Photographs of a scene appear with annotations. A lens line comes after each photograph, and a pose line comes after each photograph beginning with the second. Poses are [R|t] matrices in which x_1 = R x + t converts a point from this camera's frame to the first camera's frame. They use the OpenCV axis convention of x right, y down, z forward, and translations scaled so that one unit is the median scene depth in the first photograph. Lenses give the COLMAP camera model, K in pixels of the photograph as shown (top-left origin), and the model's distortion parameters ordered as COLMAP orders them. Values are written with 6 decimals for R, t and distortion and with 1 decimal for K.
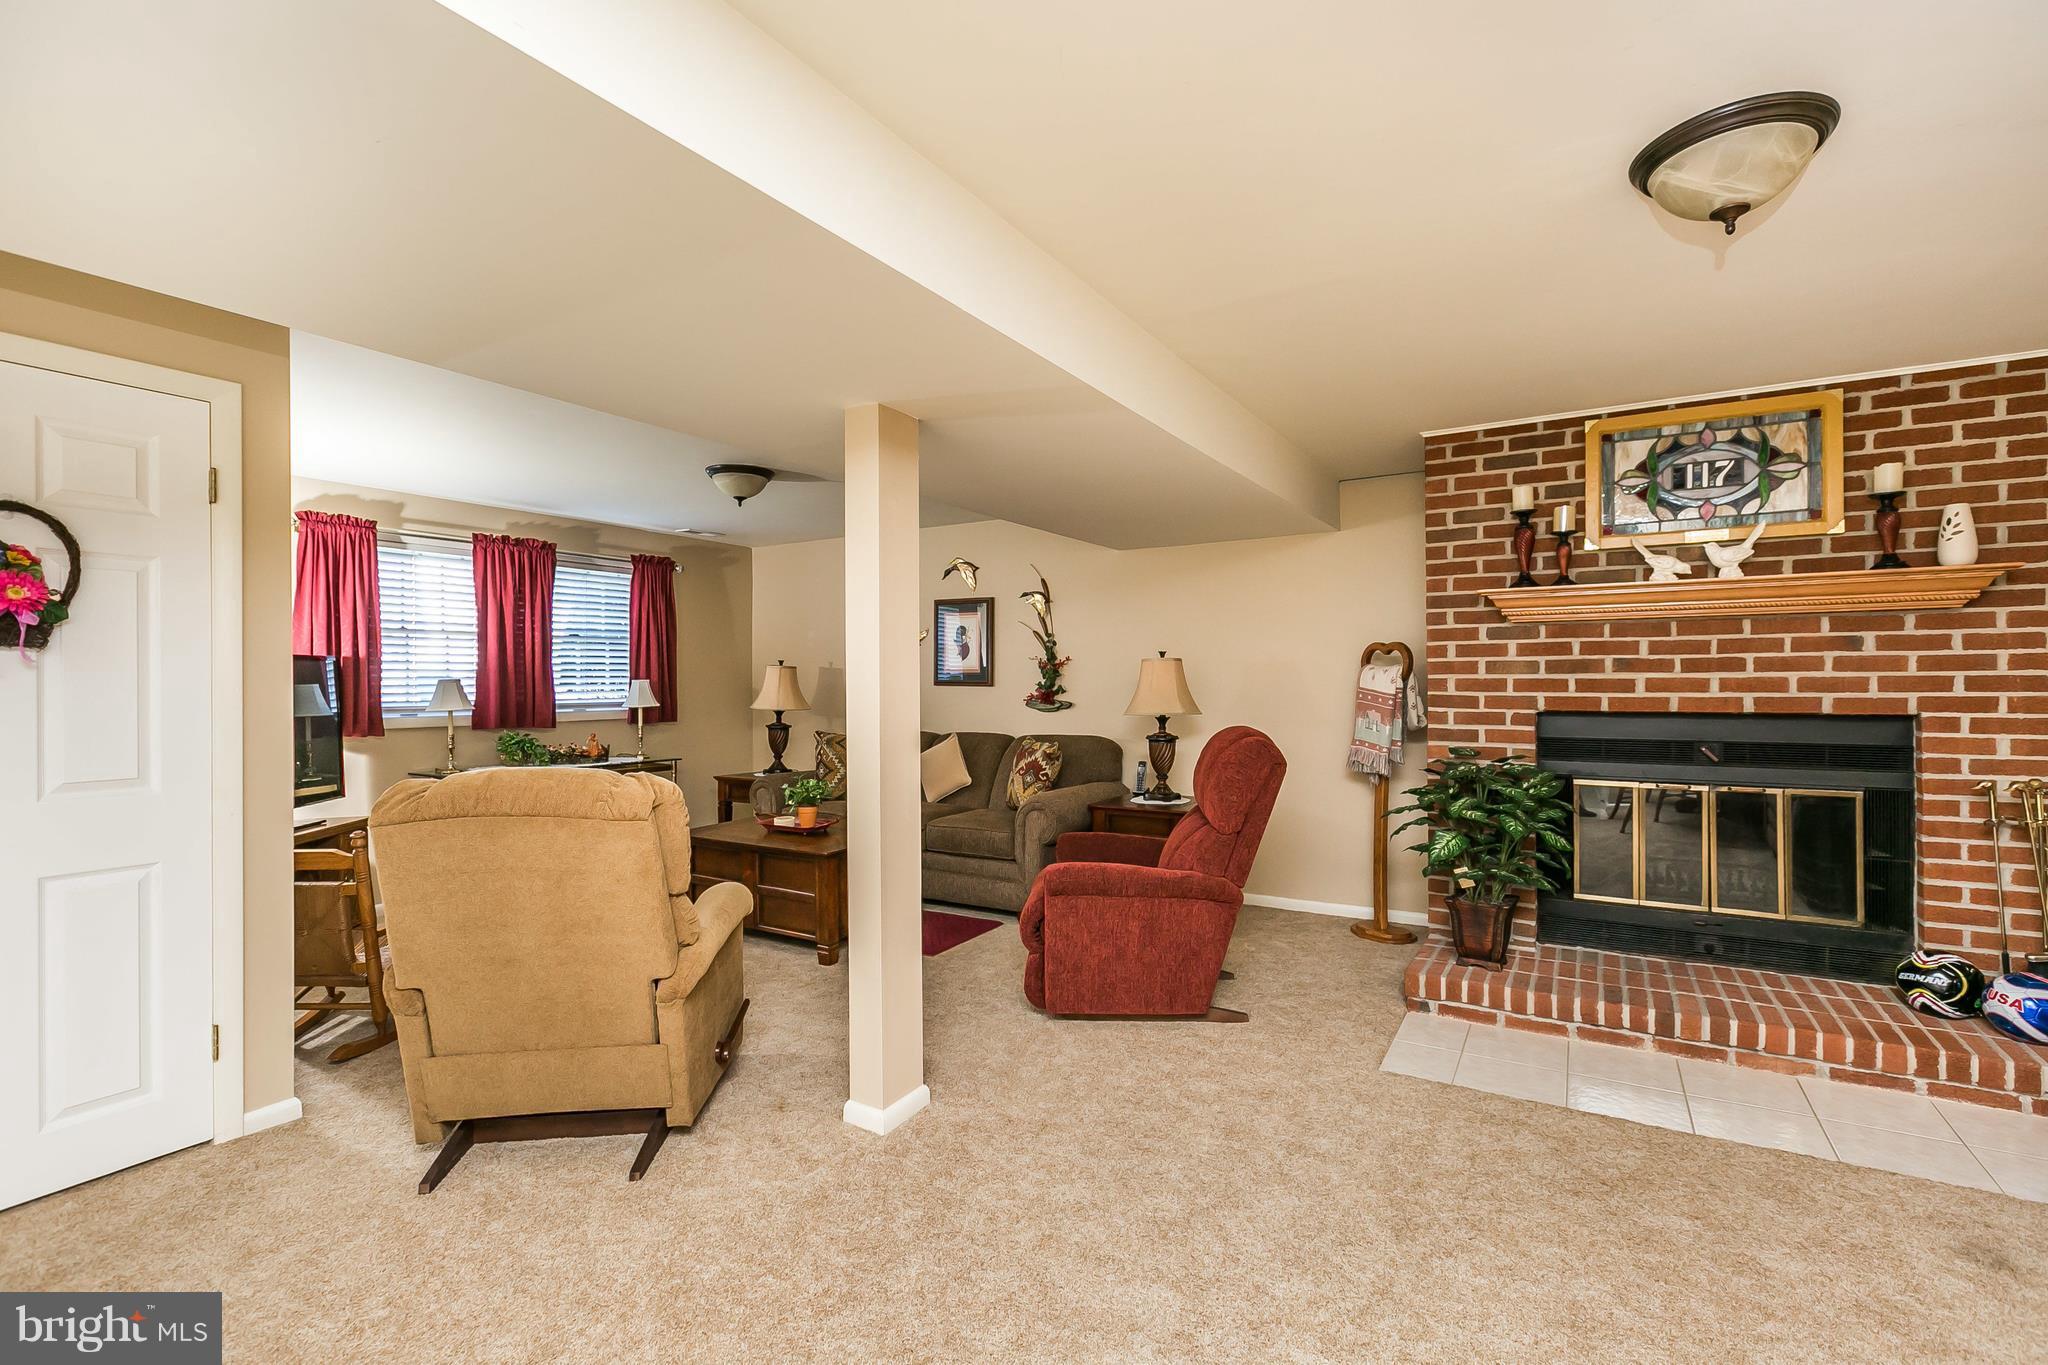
lens RADIAL K [[925.0, 0, 1024.0], [0, 925.0, 682.5], [0, 0, 1]] dist [-0.000115, -0.000433]
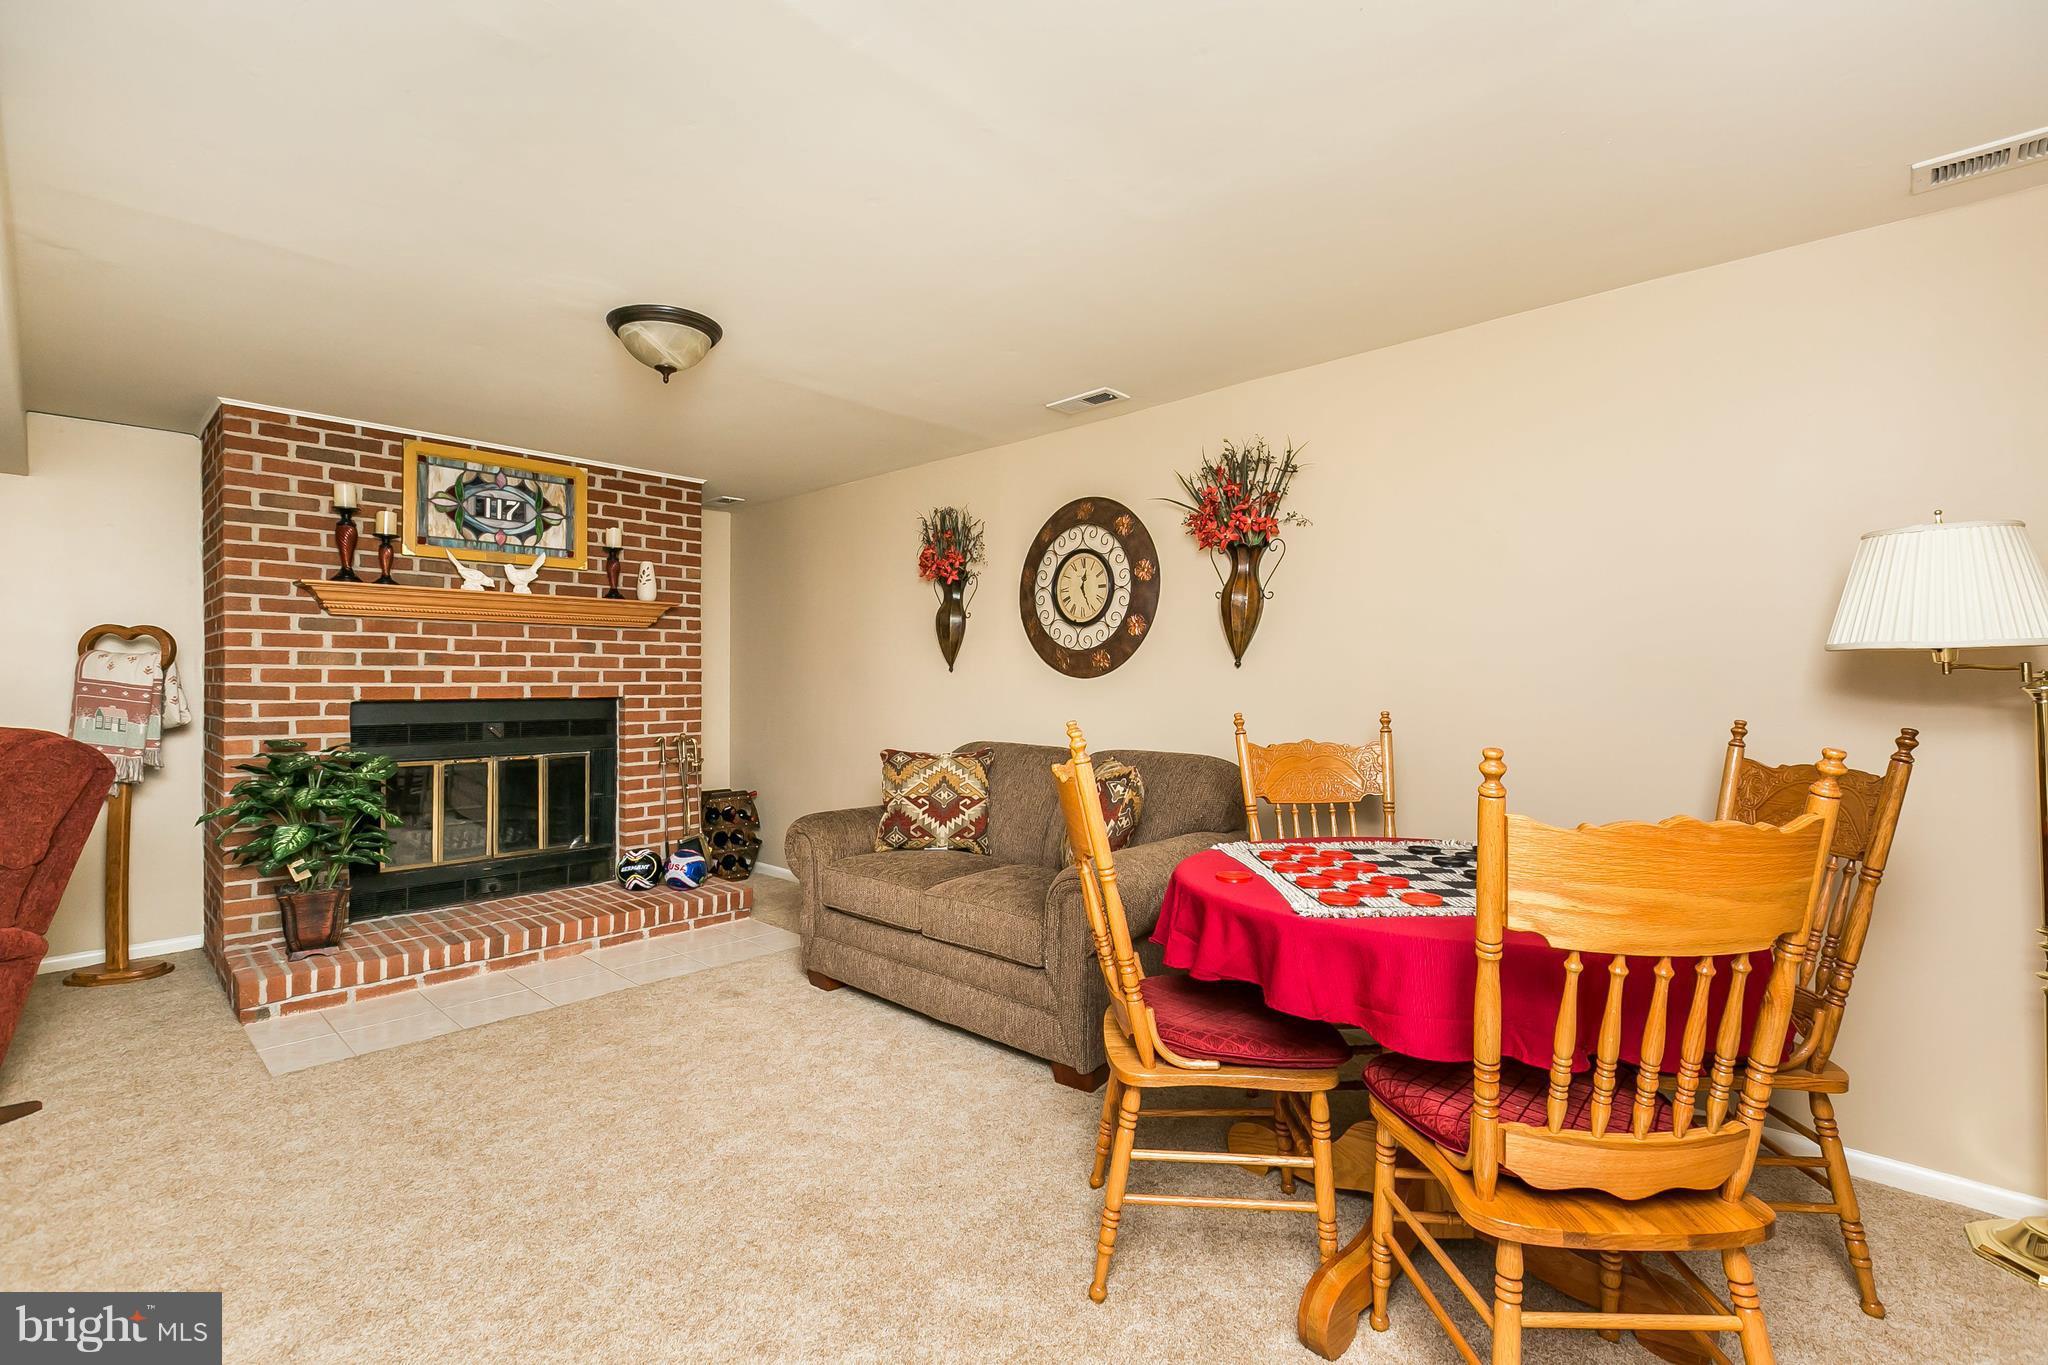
lens RADIAL K [[925.0, 0, 1024.0], [0, 925.0, 682.5], [0, 0, 1]] dist [-0.000115, -0.000433]
pose [[0.206319, 0.003453, 0.978479, -0.342142], [-0.000756, 0.999994, -0.003370, 0.014463], [-0.978484, -0.000045, 0.206321, 0.043622]]
